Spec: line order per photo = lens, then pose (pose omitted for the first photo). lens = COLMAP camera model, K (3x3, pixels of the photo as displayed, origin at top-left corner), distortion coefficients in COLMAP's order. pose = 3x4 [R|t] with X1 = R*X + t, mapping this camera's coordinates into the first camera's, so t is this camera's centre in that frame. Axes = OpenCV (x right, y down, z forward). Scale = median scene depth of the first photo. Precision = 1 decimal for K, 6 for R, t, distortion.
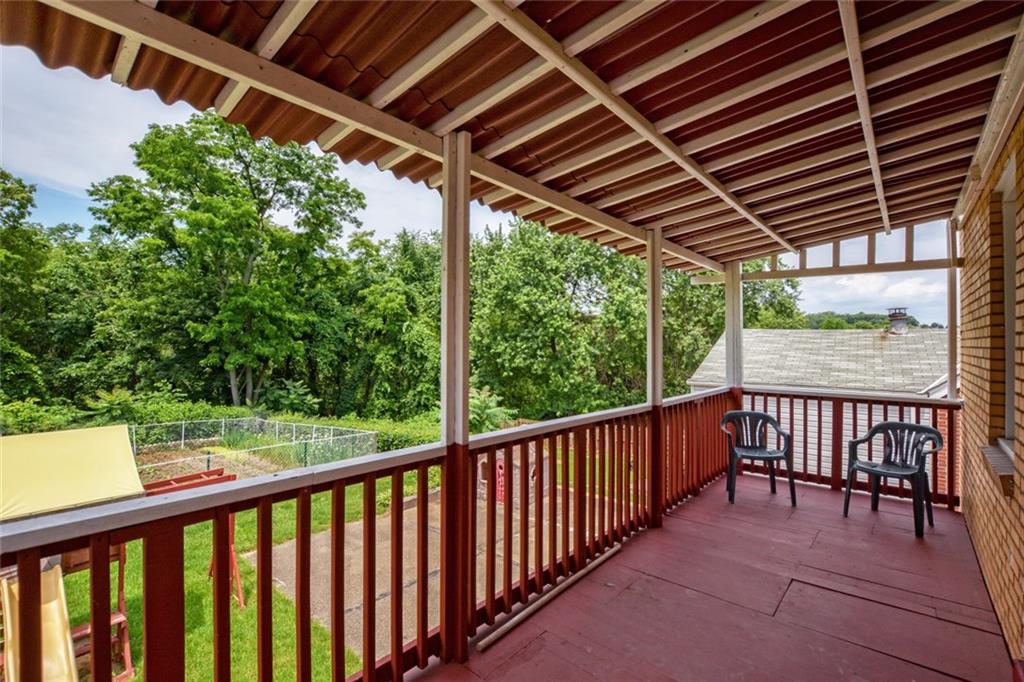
lens RADIAL K [[459.7, 0, 523.4], [0, 459.7, 321.0], [0, 0, 1]] dist [-0.034831, 0.006070]
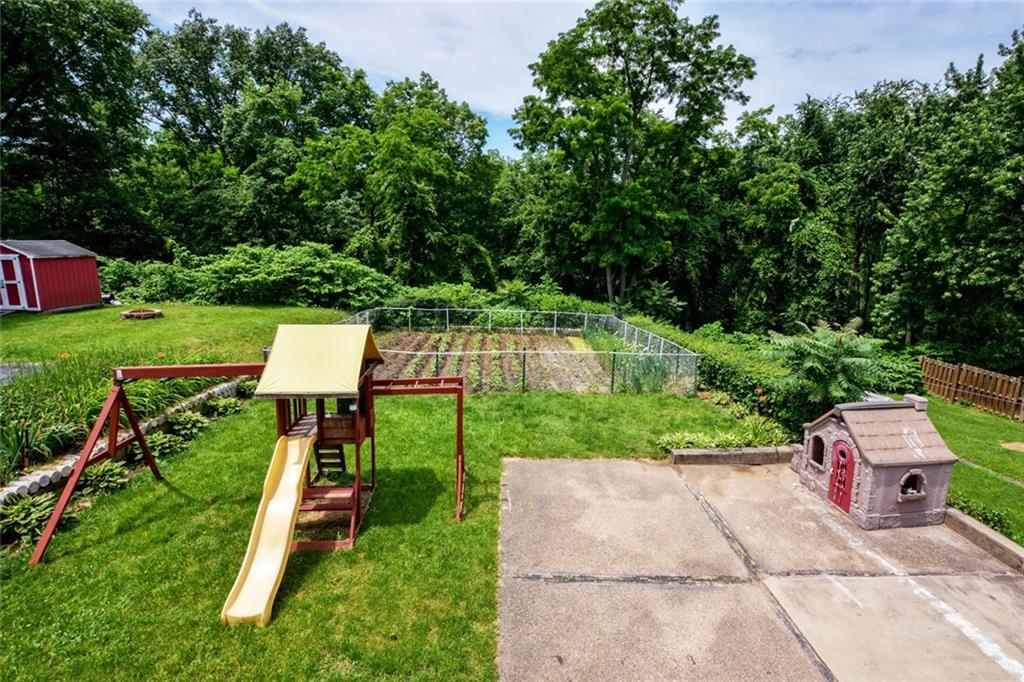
lens RADIAL K [[459.7, 0, 518.1], [0, 459.7, 320.9], [0, 0, 1]] dist [-0.034831, 0.006070]
pose [[0.663880, 0.137161, -0.735154, 0.029993], [0.027240, 0.977949, 0.207060, -0.000068], [0.747343, -0.157489, 0.645504, 0.101611]]
